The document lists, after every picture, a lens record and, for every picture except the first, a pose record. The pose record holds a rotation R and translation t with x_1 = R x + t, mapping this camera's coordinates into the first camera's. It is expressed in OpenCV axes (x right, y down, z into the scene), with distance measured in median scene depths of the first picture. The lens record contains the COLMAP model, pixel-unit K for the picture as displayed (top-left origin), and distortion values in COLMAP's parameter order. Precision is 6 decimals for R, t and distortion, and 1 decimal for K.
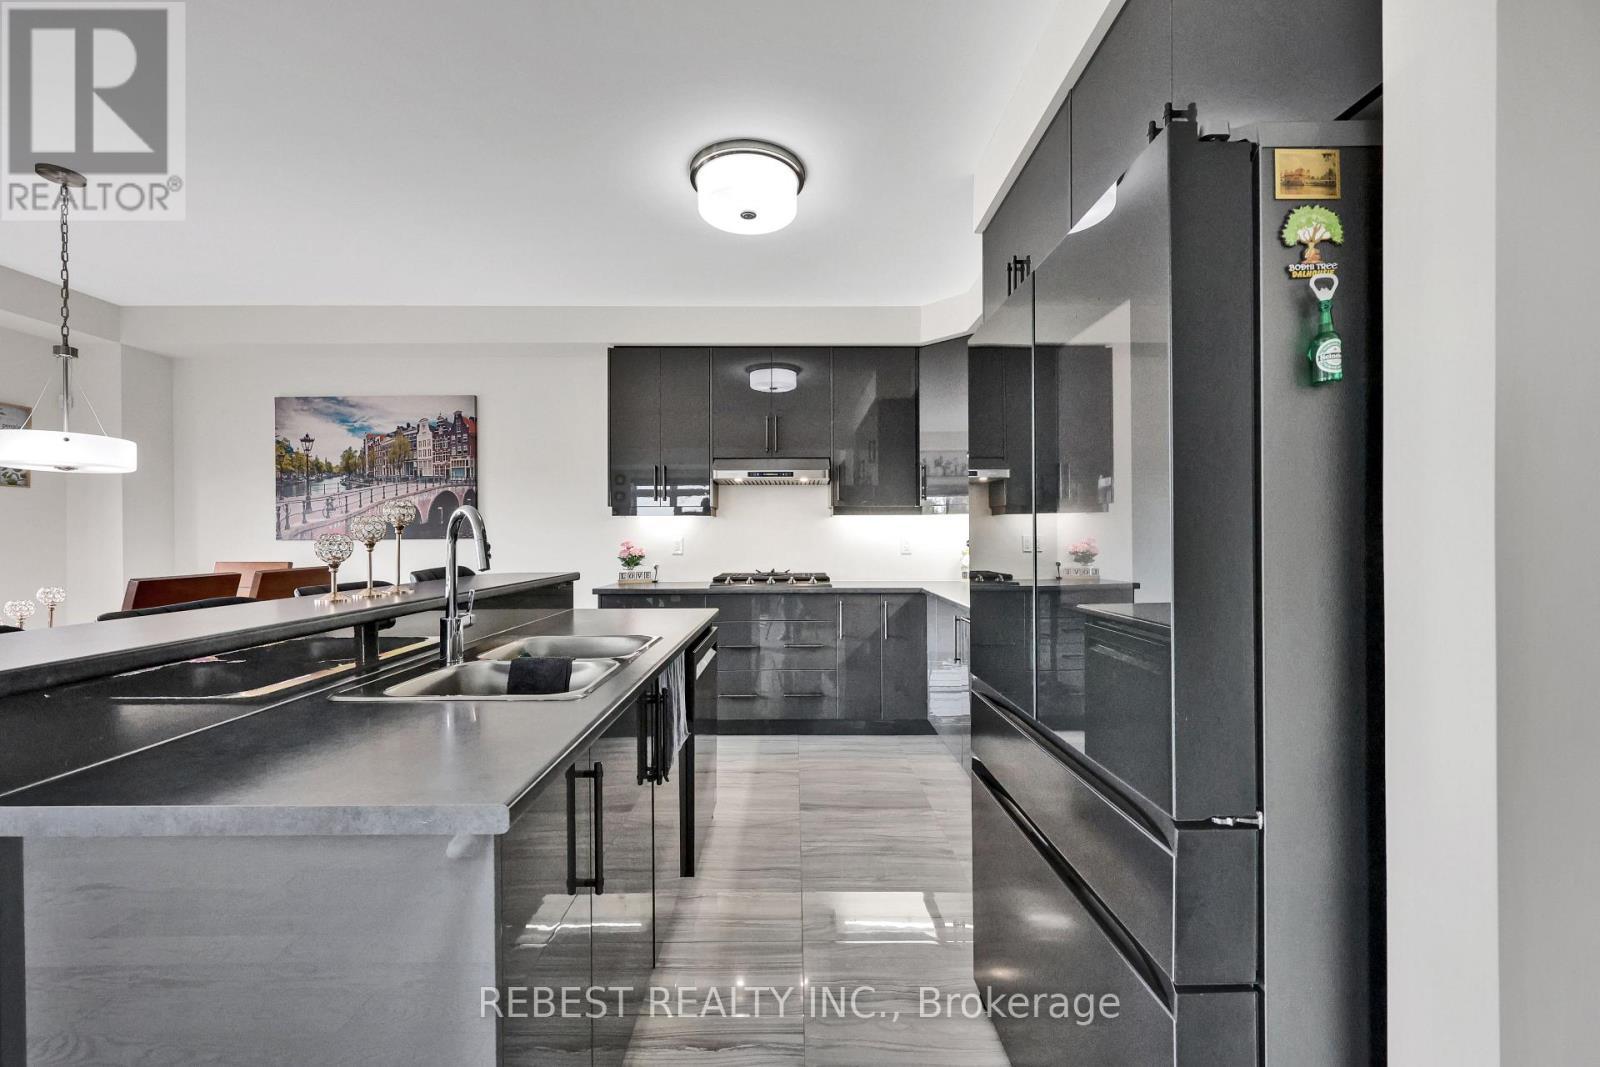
lens RADIAL K [[639.8, 0, 799.6], [0, 639.8, 537.9], [0, 0, 1]] dist [-0.000325, 0.000596]
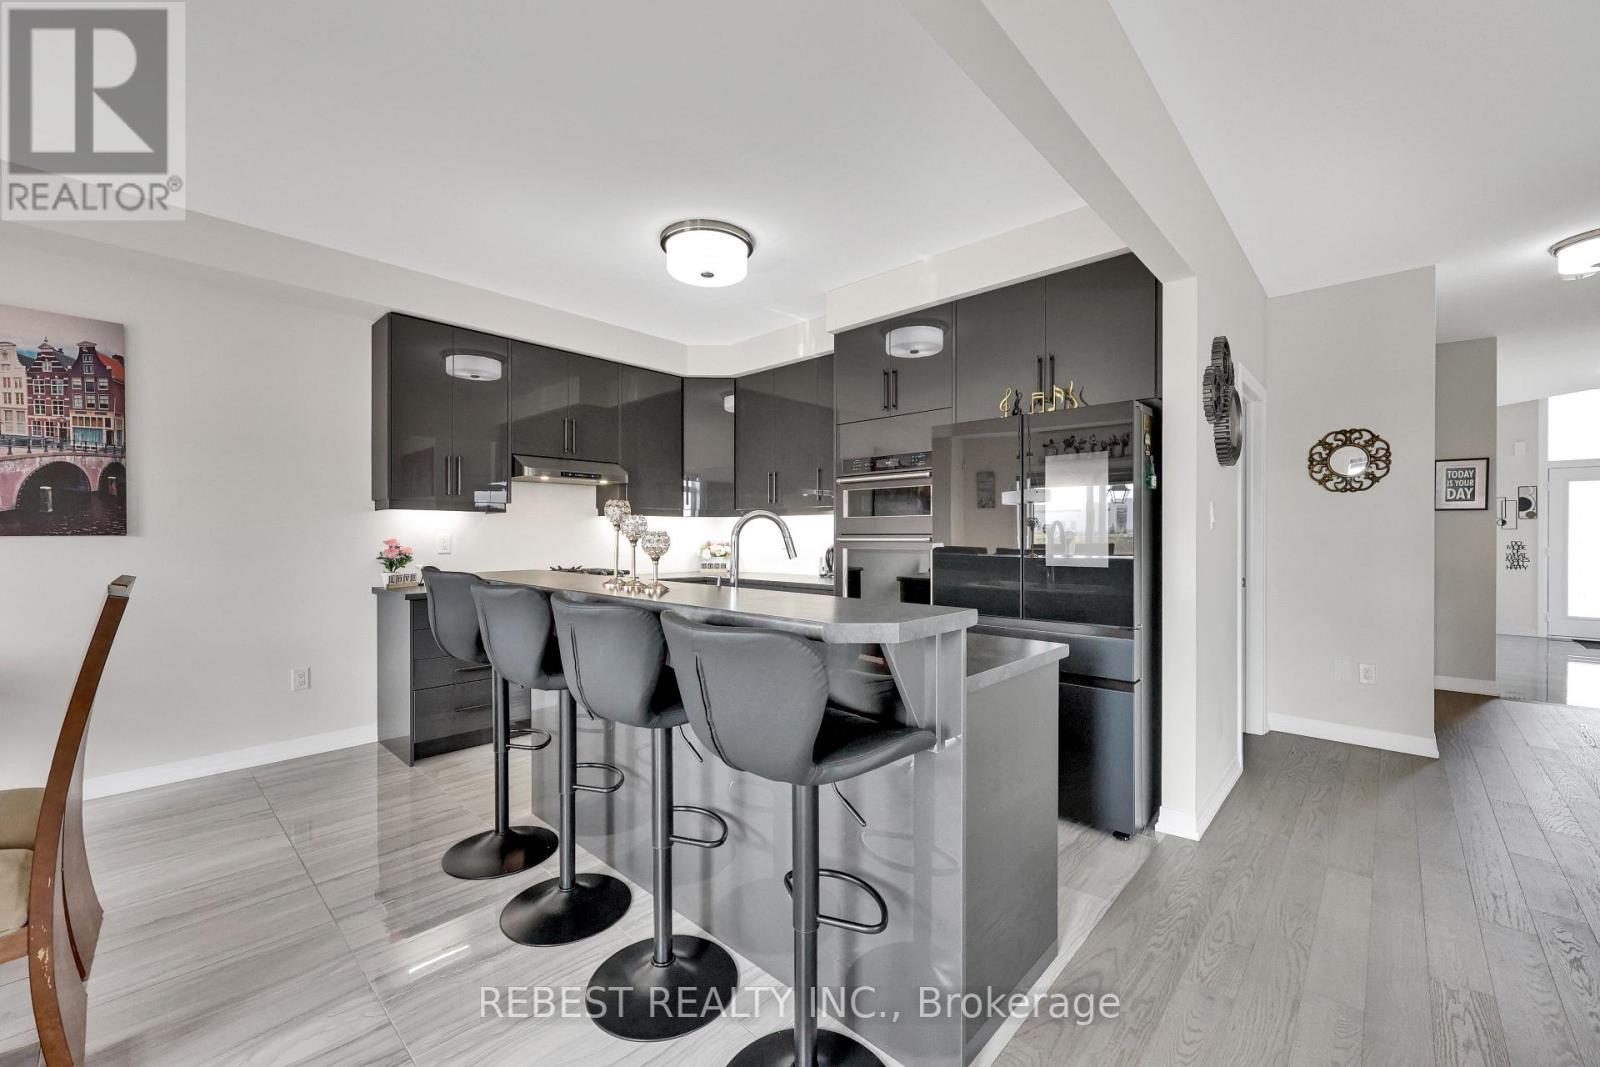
lens RADIAL K [[639.8, 0, 799.6], [0, 639.8, 537.9], [0, 0, 1]] dist [-0.000325, 0.000596]
pose [[0.686607, -0.000228, 0.727029, -0.509700], [0.001117, 0.999999, -0.000740, 0.005041], [-0.727028, 0.001320, 0.686607, 0.011709]]
